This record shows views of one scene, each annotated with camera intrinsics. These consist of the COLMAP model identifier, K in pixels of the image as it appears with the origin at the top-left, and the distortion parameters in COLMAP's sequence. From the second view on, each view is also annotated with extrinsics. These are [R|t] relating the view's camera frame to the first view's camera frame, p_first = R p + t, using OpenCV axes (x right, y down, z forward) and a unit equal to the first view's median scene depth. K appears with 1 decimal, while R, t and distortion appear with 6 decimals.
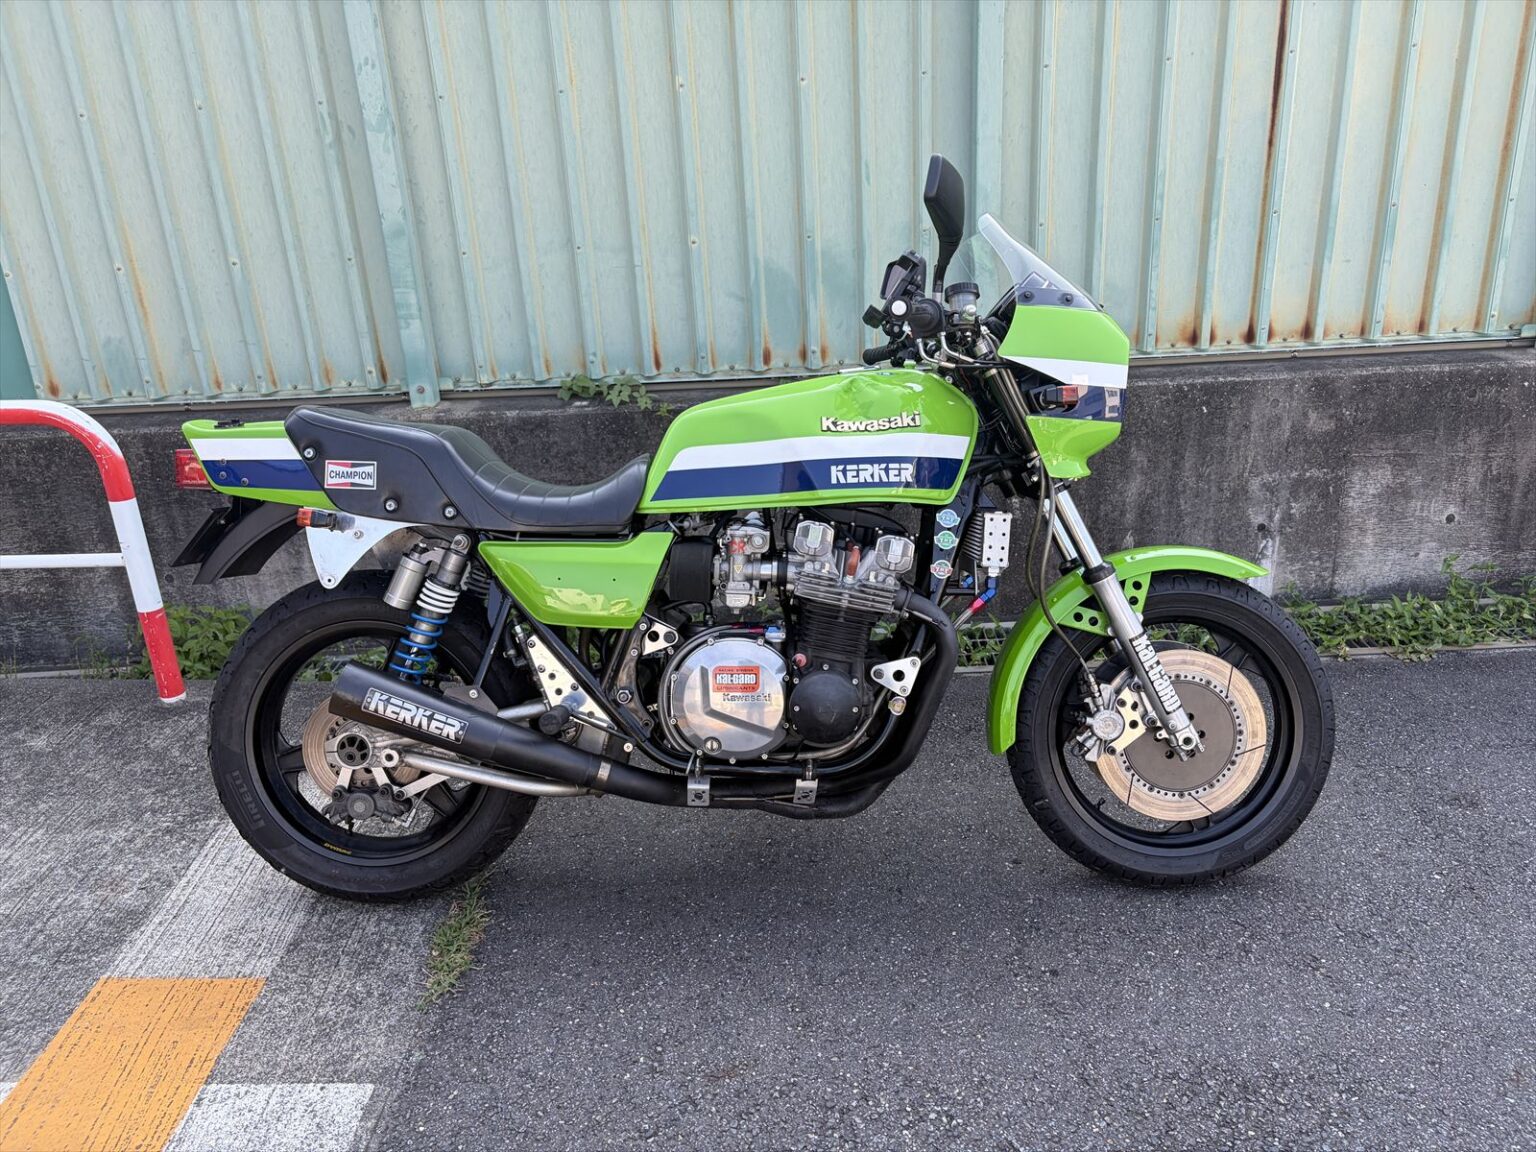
lens RADIAL K [[1157.5, 0, 780.8], [0, 1157.5, 580.4], [0, 0, 1]] dist [0.041479, -0.039310]
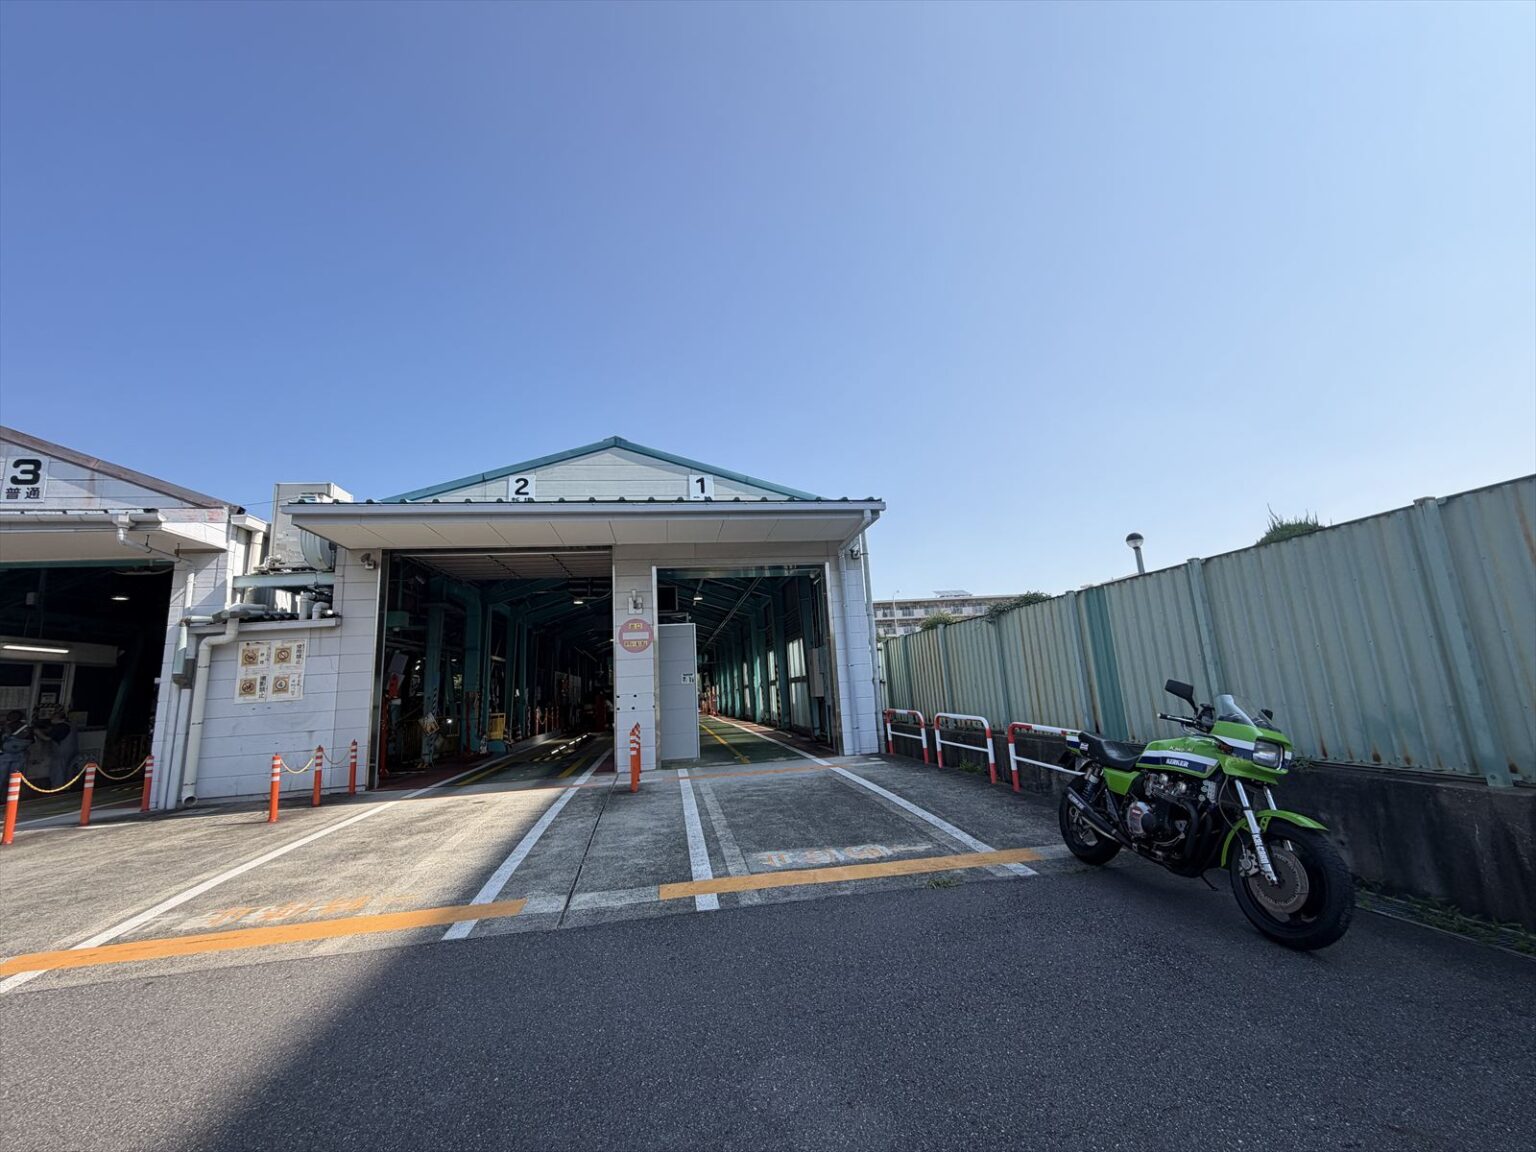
lens RADIAL K [[614.2, 0, 762.9], [0, 614.2, 573.8], [0, 0, 1]] dist [-0.000892, -0.000320]
pose [[0.156798, -0.148870, -0.976346, 1.030091], [-0.317155, 0.928626, -0.192528, 0.077155], [0.935322, 0.339841, 0.098392, -0.328957]]
